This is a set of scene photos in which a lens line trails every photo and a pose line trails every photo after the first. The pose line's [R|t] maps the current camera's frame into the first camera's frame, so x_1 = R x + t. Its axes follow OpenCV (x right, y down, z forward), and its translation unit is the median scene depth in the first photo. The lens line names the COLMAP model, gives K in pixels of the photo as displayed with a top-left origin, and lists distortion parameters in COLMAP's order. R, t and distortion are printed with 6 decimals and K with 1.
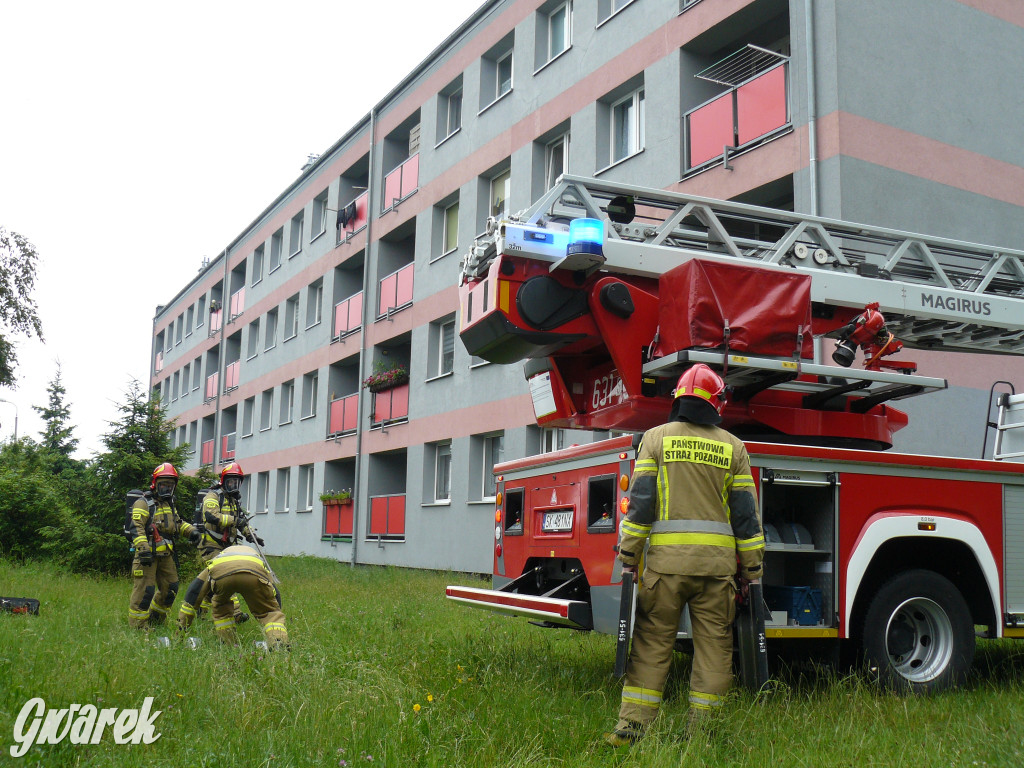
lens RADIAL K [[1115.3, 0, 512.0], [0, 1115.3, 384.0], [0, 0, 1]] dist [-0.171934, 0.233185]
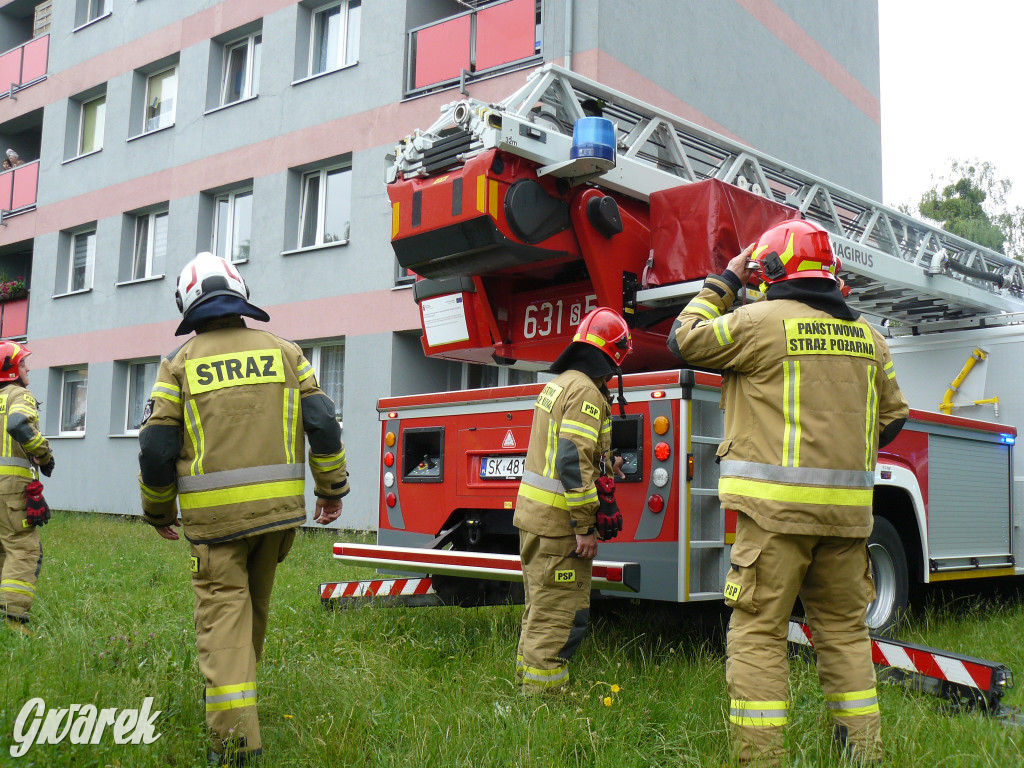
lens RADIAL K [[1115.3, 0, 512.0], [0, 1115.3, 384.0], [0, 0, 1]] dist [-0.171934, 0.233185]
pose [[0.914660, 0.035989, 0.402618, -0.154367], [-0.058999, 0.997248, 0.044893, 0.010231], [-0.399895, -0.064816, 0.914266, 0.106350]]
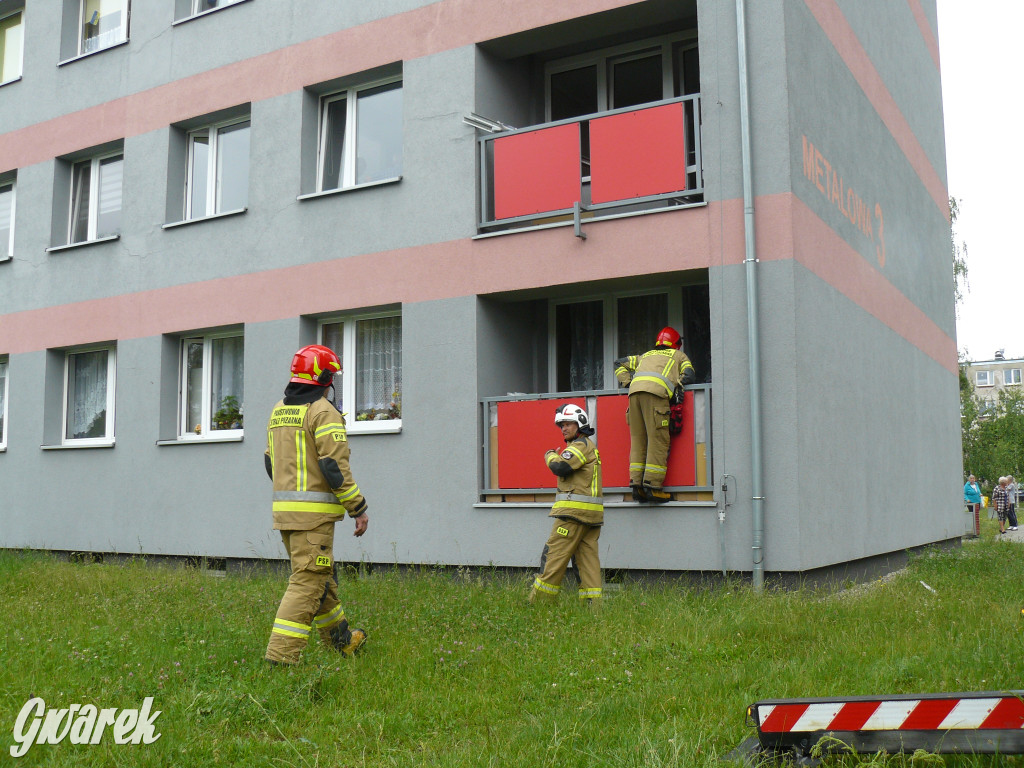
lens RADIAL K [[1115.3, 0, 512.0], [0, 1115.3, 384.0], [0, 0, 1]] dist [-0.171934, 0.233185]
pose [[0.853466, 0.026008, 0.520499, -0.221651], [-0.046924, 0.998532, 0.027049, 0.056484], [-0.519031, -0.047509, 0.853434, 0.443682]]
